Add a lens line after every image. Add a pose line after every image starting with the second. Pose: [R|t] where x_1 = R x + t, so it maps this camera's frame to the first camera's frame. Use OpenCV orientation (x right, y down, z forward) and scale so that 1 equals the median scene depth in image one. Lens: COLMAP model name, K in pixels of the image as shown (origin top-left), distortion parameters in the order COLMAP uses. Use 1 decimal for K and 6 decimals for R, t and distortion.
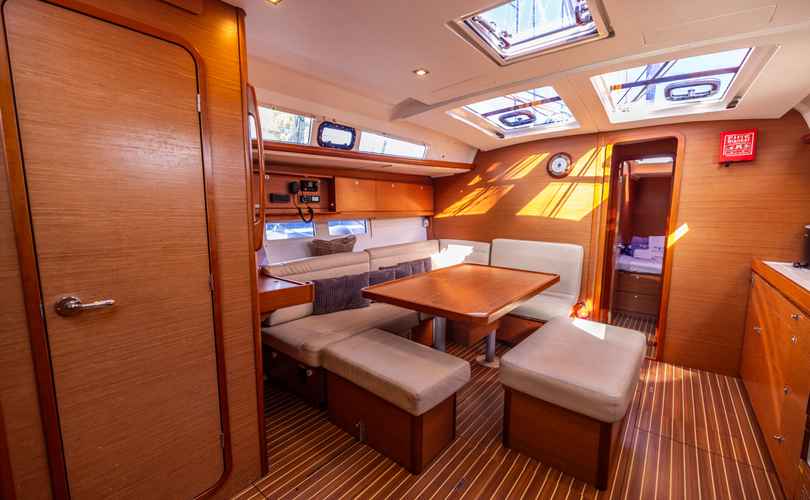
lens RADIAL K [[343.0, 0, 405.0], [0, 343.0, 250.0], [0, 0, 1]] dist [-0.001325, -0.000116]
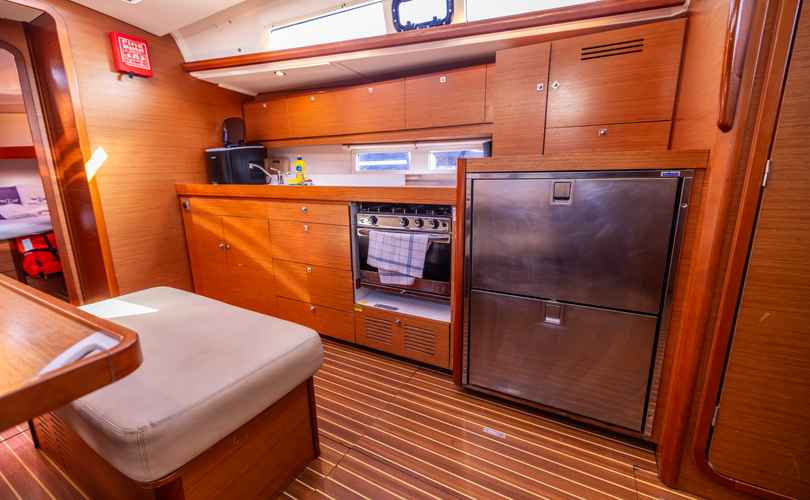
lens RADIAL K [[338.5, 0, 400.4], [0, 338.5, 246.2], [0, 0, 1]] dist [0.000243, 0.000091]
pose [[-0.184018, -0.211240, 0.959956, -0.063373], [0.131555, 0.962554, 0.237031, 0.038201], [-0.974079, 0.169905, -0.149337, 0.438584]]
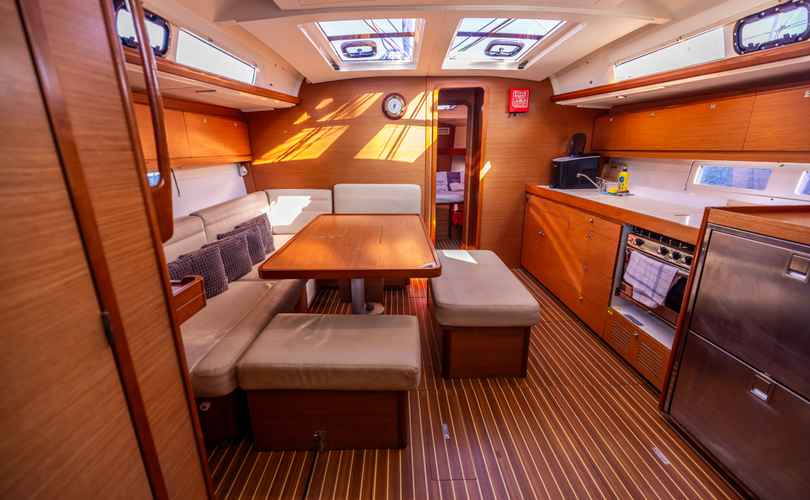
lens RADIAL K [[338.5, 0, 400.4], [0, 338.5, 246.2], [0, 0, 1]] dist [0.000243, 0.000091]
pose [[0.761516, -0.188045, 0.620268, -0.243154], [0.090480, 0.978460, 0.185553, -0.027478], [-0.641799, -0.085180, 0.762128, 0.195392]]
